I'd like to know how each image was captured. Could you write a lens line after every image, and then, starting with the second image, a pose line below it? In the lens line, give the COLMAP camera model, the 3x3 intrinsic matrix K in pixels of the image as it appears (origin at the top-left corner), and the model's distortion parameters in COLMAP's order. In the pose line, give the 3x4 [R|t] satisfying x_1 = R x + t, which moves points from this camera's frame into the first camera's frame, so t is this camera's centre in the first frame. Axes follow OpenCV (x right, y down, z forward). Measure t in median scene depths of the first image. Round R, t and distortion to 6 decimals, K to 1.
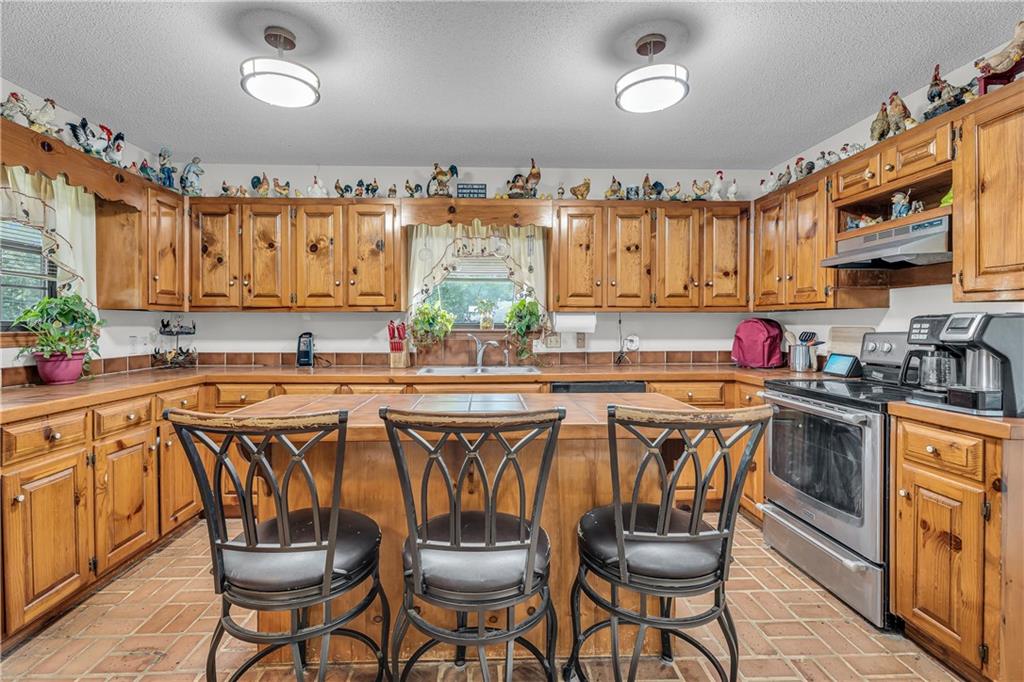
lens RADIAL K [[467.5, 0, 515.0], [0, 467.5, 334.4], [0, 0, 1]] dist [0.004500, 0.000503]
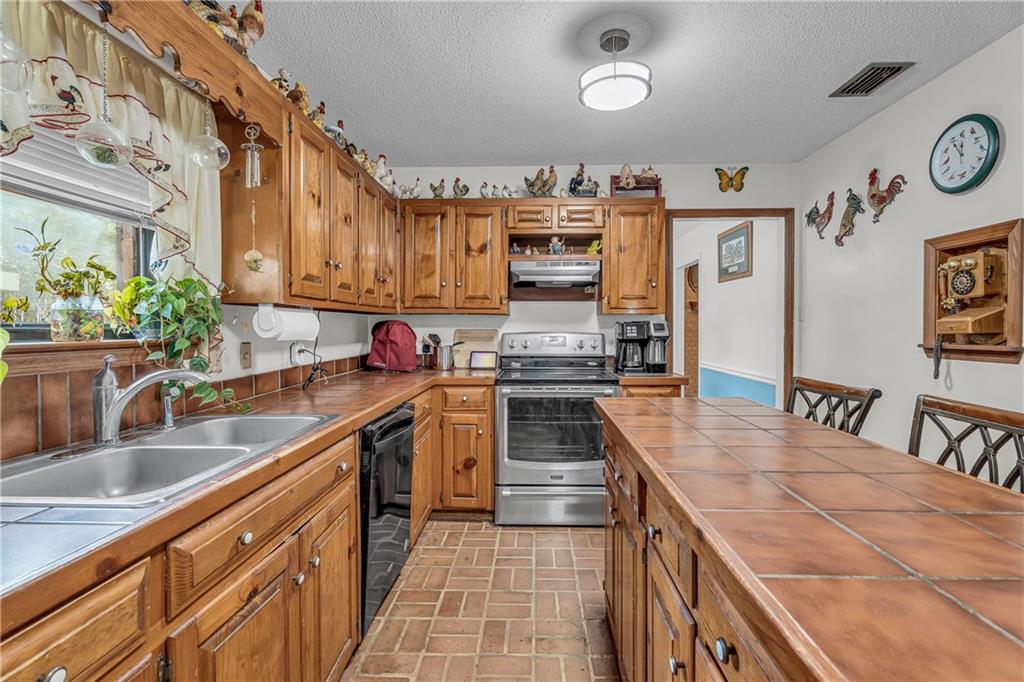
lens RADIAL K [[467.5, 0, 515.0], [0, 467.5, 334.4], [0, 0, 1]] dist [0.004500, 0.000503]
pose [[0.092061, -0.016930, 0.995609, -0.565392], [0.021853, 0.999649, 0.014978, -0.020281], [-0.995513, 0.020378, 0.092399, 0.879026]]
